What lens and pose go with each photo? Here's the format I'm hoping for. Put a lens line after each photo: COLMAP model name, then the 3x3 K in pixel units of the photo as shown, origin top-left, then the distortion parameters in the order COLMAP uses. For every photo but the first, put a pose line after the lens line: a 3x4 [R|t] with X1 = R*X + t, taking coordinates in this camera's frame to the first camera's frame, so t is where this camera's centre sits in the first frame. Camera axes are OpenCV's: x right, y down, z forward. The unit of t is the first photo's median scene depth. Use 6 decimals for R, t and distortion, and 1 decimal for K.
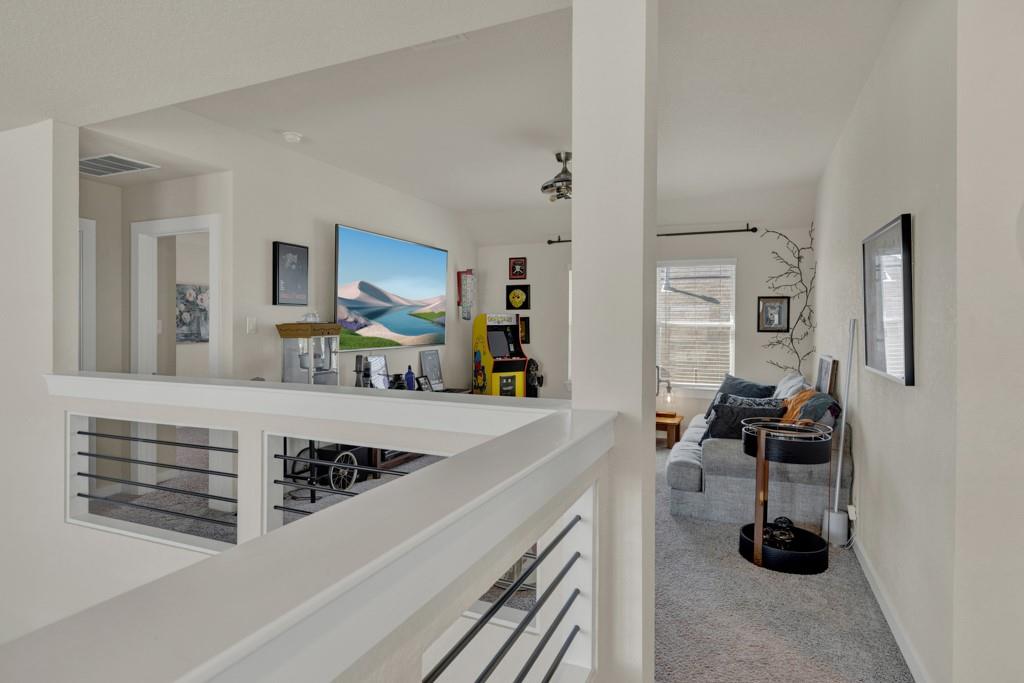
lens RADIAL K [[560.6, 0, 496.3], [0, 560.6, 323.8], [0, 0, 1]] dist [-0.005249, -0.000616]
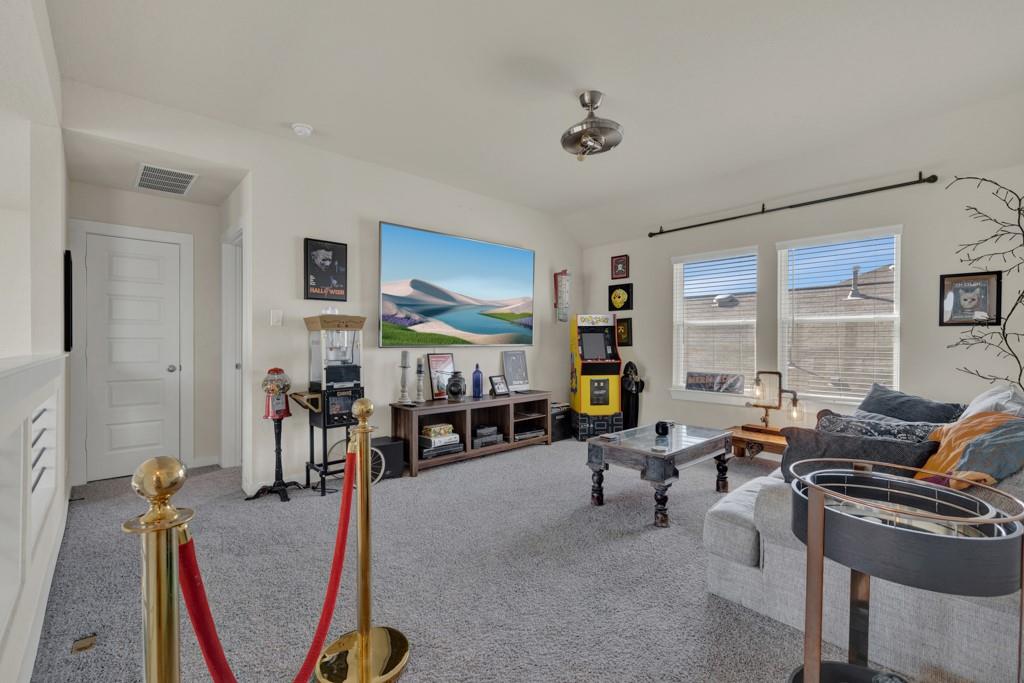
lens RADIAL K [[439.2, 0, 510.0], [0, 439.2, 342.2], [0, 0, 1]] dist [-0.004096, 0.001218]
pose [[0.914532, -0.002890, -0.404503, 0.201389], [0.002745, 0.999996, -0.000939, 0.034136], [0.404505, -0.000251, 0.914536, 0.291273]]
